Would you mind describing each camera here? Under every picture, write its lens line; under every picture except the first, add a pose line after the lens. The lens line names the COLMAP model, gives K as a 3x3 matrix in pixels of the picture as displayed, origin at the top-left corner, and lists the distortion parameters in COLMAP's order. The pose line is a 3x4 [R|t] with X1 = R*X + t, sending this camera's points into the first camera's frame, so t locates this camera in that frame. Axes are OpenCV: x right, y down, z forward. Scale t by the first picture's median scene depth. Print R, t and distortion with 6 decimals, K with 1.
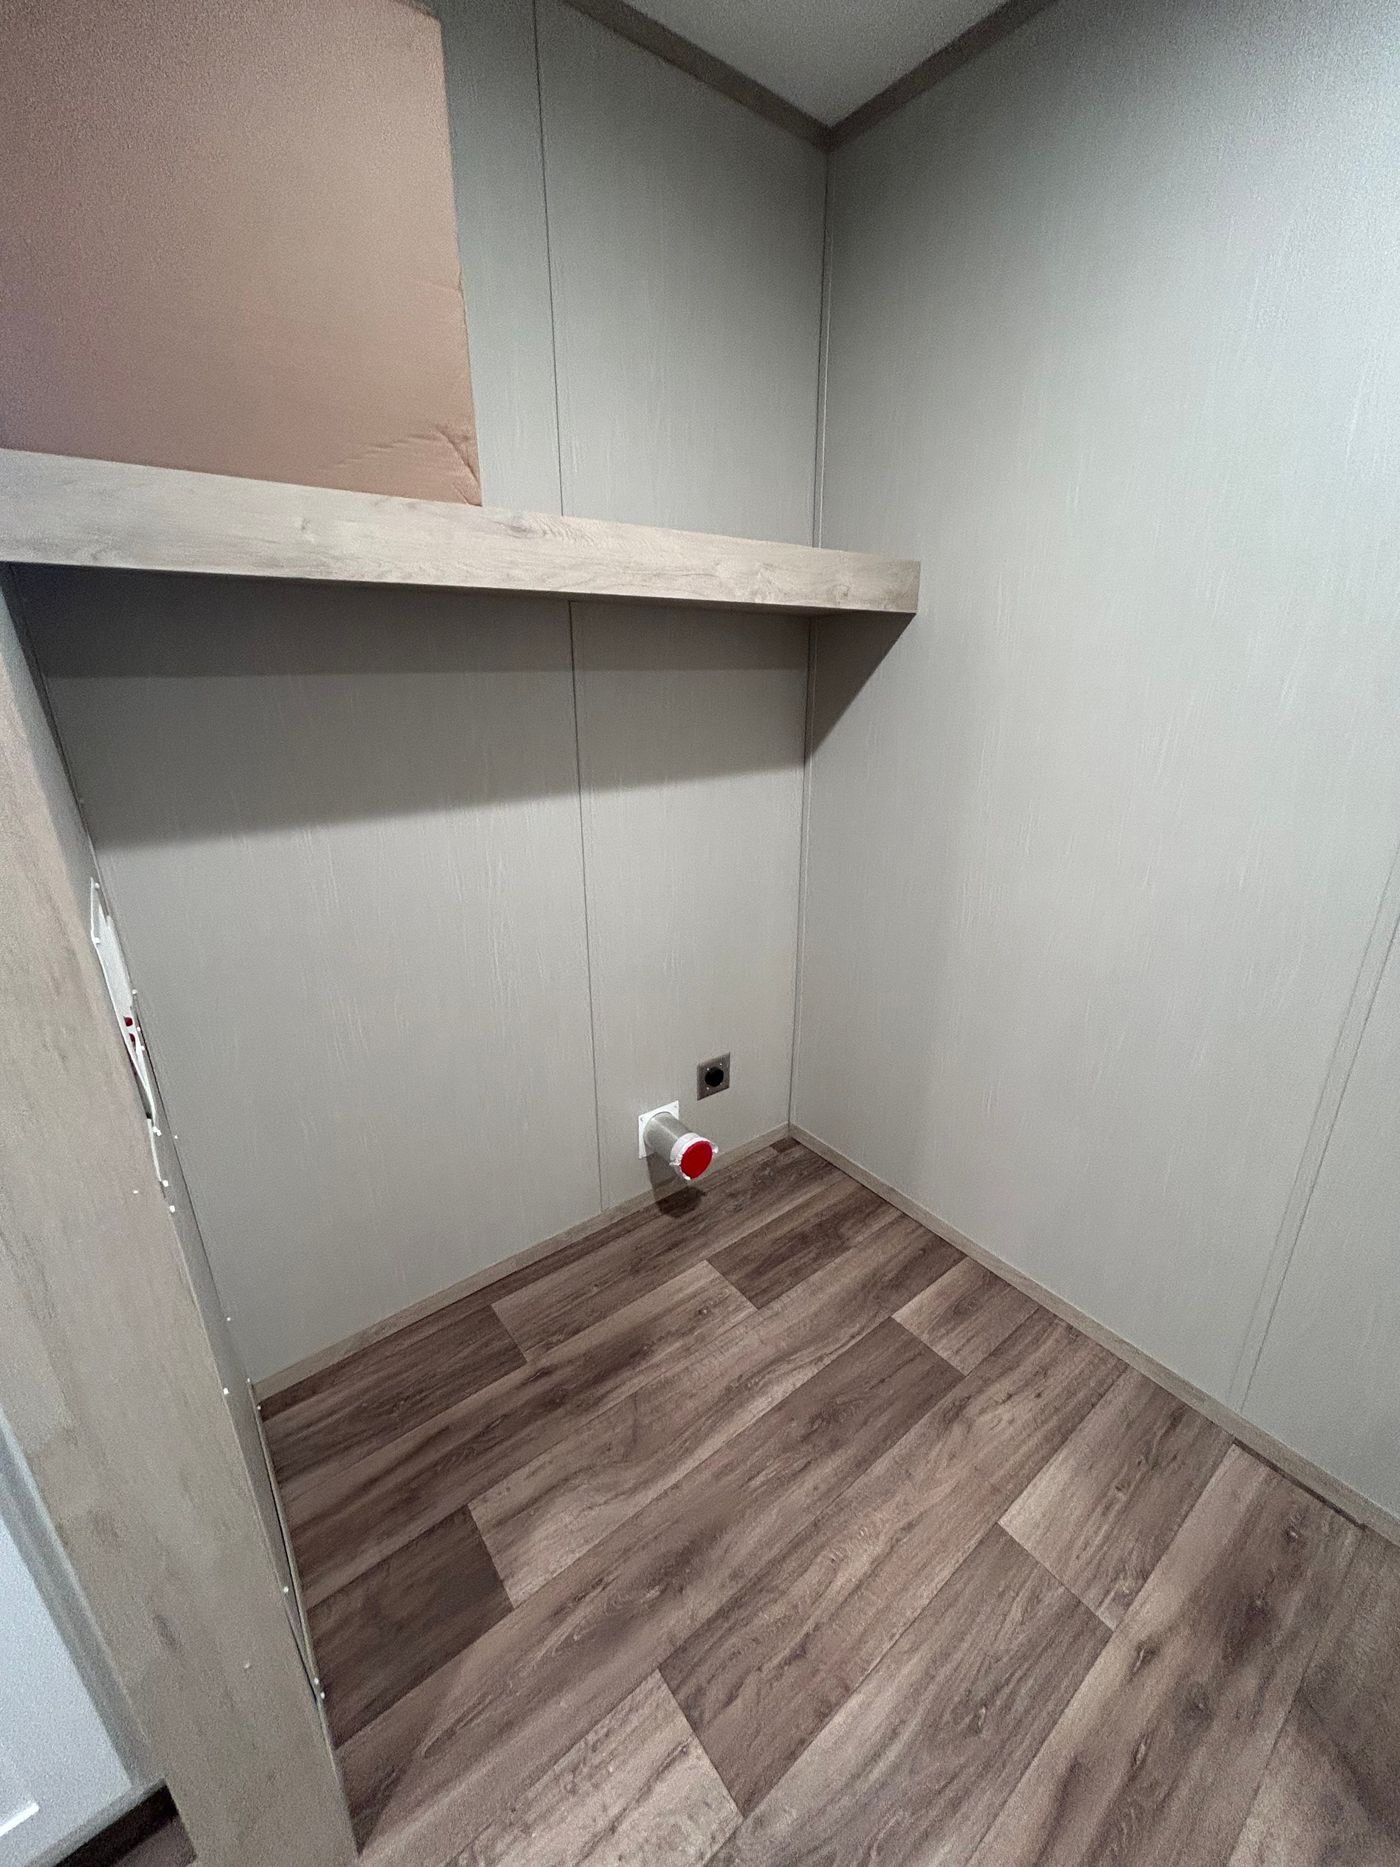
lens RADIAL K [[751.8, 0, 704.7], [0, 751.8, 926.5], [0, 0, 1]] dist [0.001561, -0.000195]
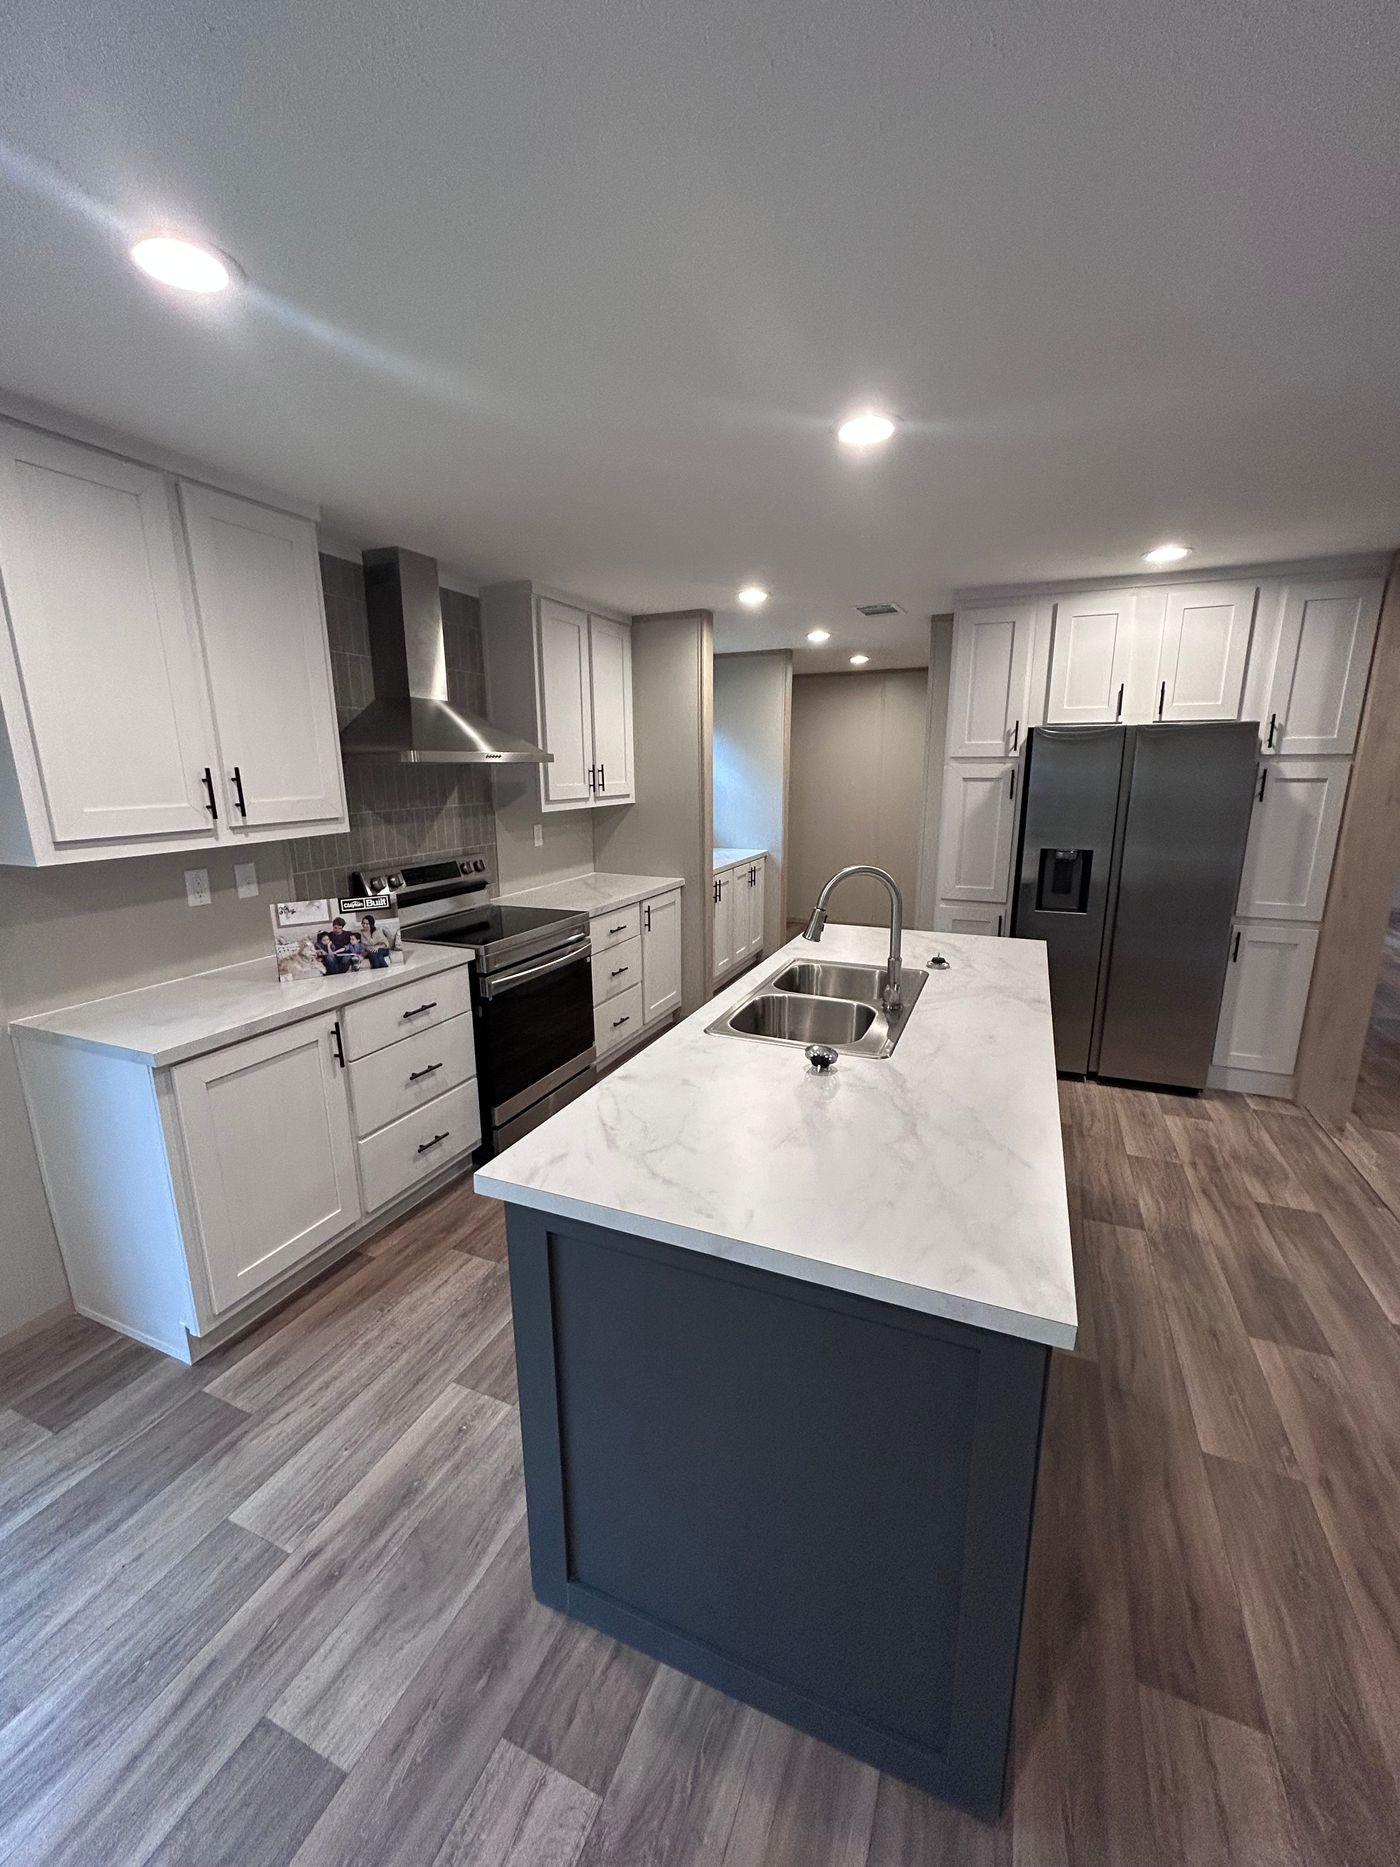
lens RADIAL K [[751.8, 0, 701.1], [0, 751.8, 915.8], [0, 0, 1]] dist [0.001561, -0.000195]
pose [[0.876236, -0.100656, 0.471252, -0.176073], [0.165887, 0.981175, -0.098875, -0.057195], [-0.452428, 0.164813, 0.876439, -0.280624]]
